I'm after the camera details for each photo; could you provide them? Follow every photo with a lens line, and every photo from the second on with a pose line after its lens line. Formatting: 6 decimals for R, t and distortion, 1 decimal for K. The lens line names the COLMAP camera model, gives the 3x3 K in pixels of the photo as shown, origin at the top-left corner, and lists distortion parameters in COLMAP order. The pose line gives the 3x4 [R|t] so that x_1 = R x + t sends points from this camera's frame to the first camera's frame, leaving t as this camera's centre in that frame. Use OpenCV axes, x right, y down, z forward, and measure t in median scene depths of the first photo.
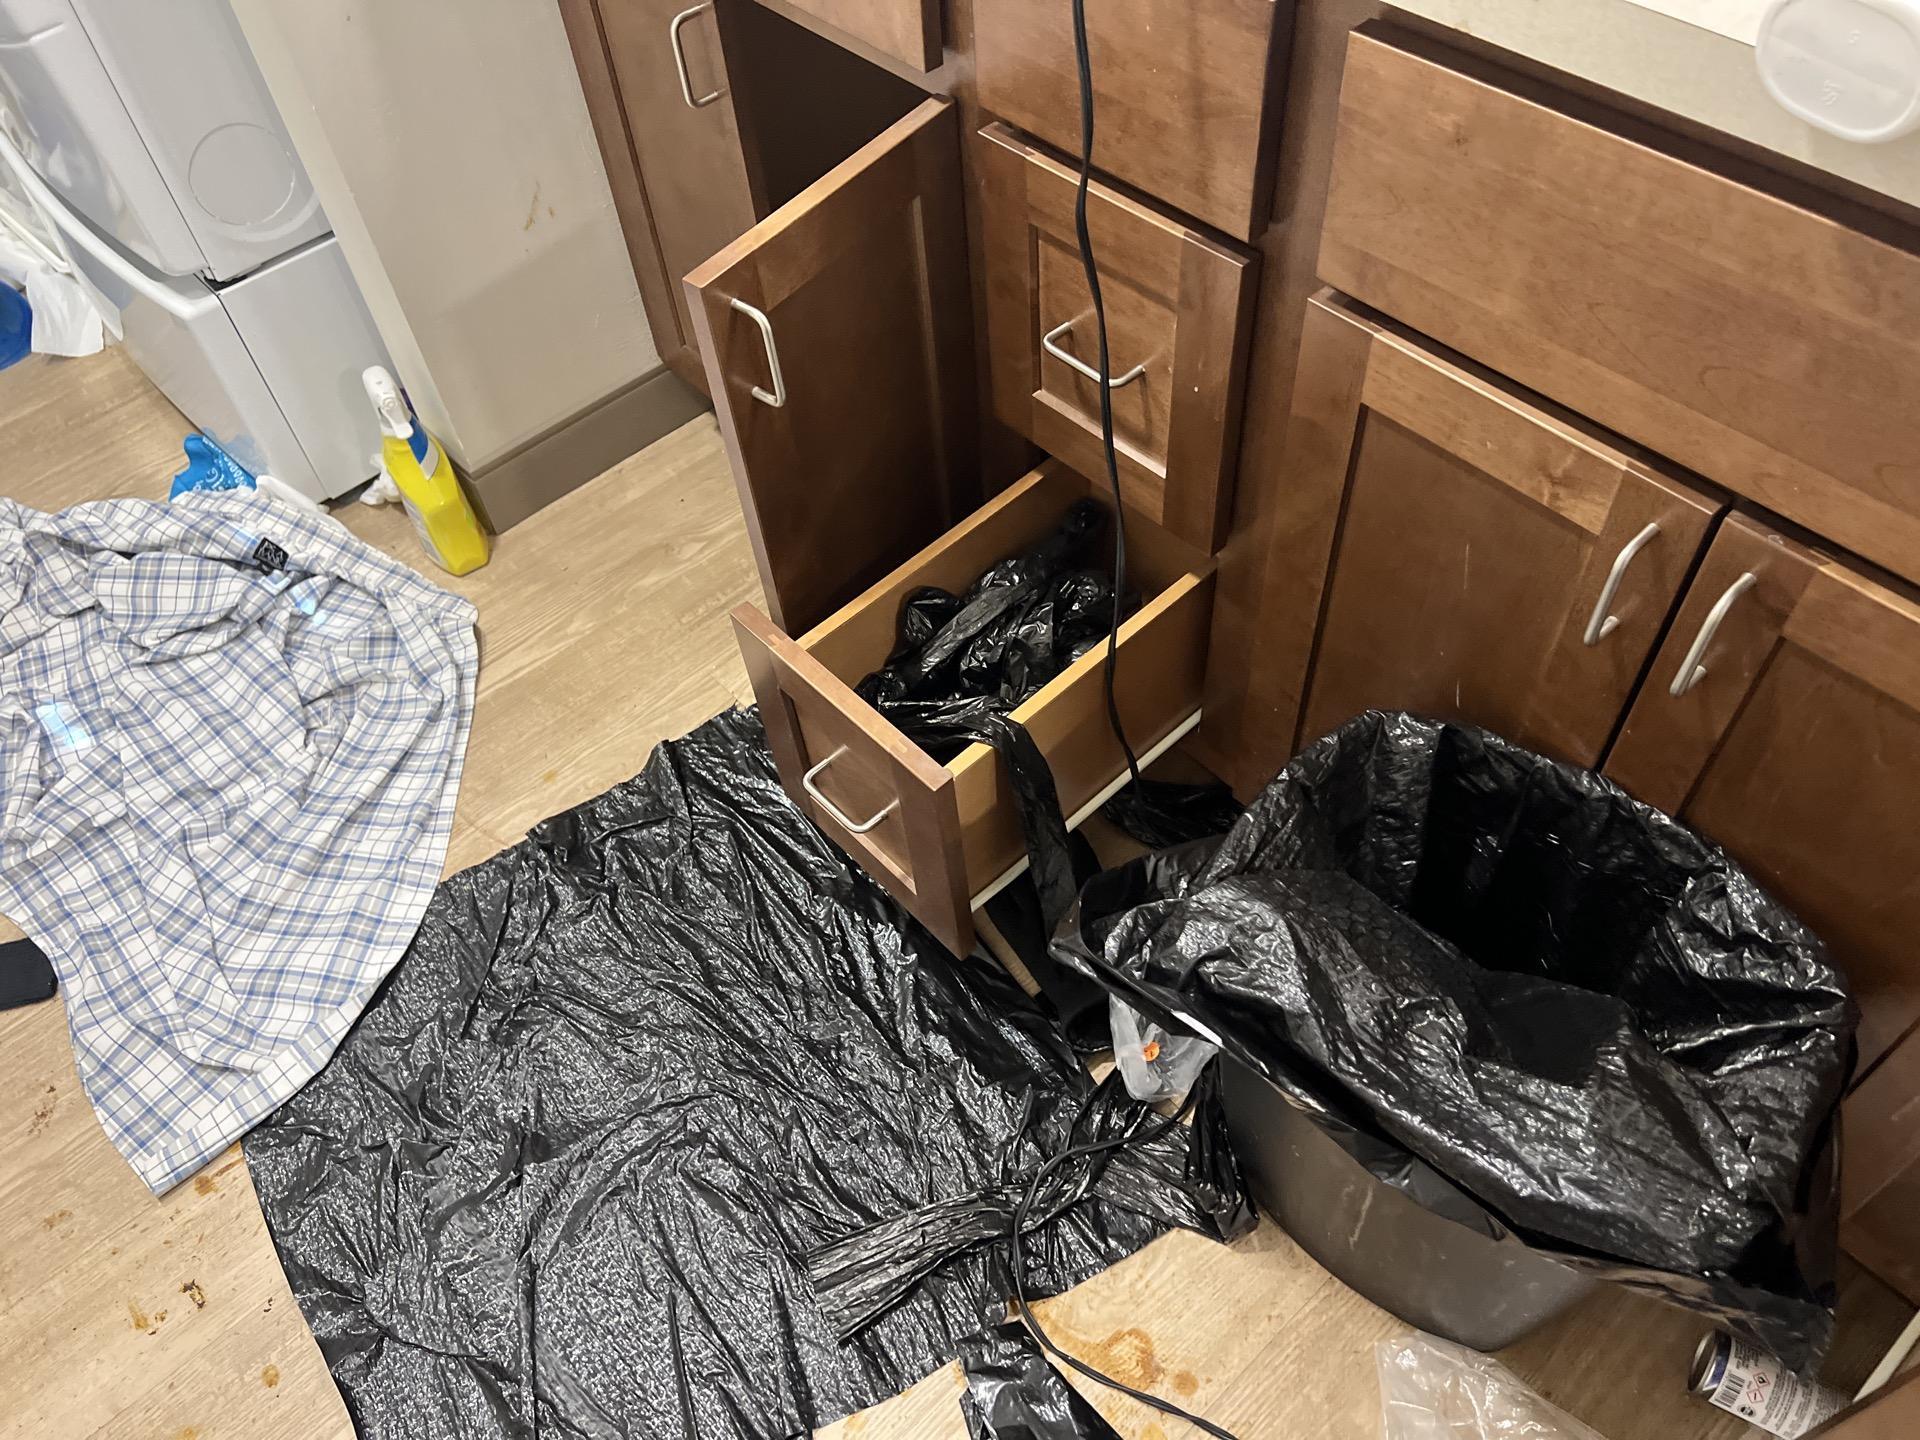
lens RADIAL K [[1463.1, 0, 971.7], [0, 1463.1, 720.5], [0, 0, 1]] dist [0.024763, -0.017177]
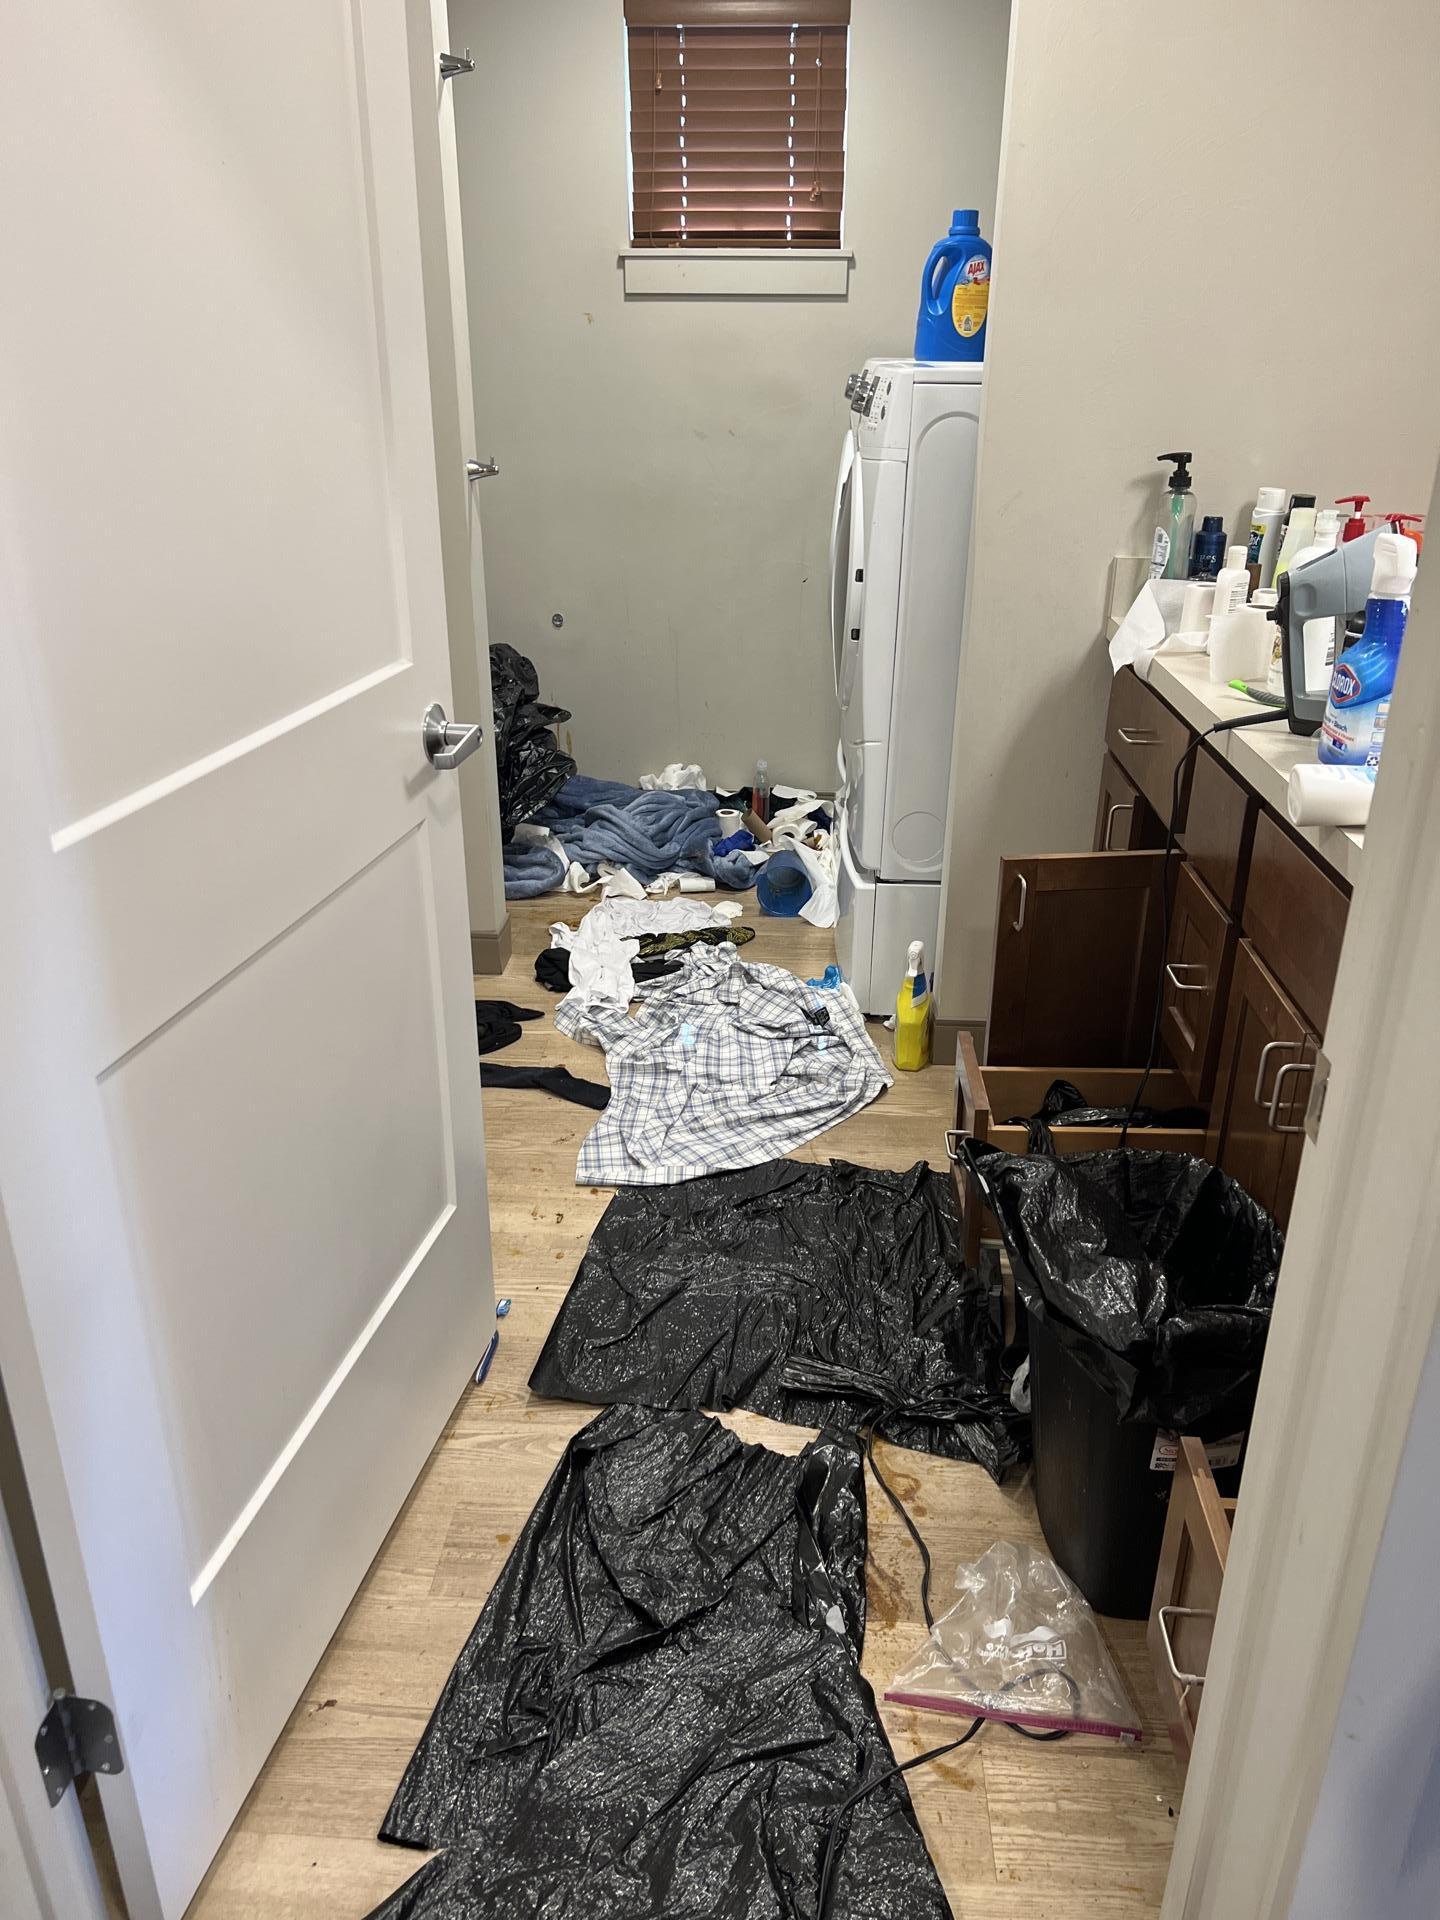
lens RADIAL K [[1463.1, 0, 720.0], [0, 1463.1, 960.0], [0, 0, 1]] dist [0.024763, -0.017177]
pose [[0.695128, 0.332940, -0.637140, 0.588828], [-0.593602, 0.765763, -0.247475, 0.375626], [0.405504, 0.550235, 0.729937, -0.416129]]
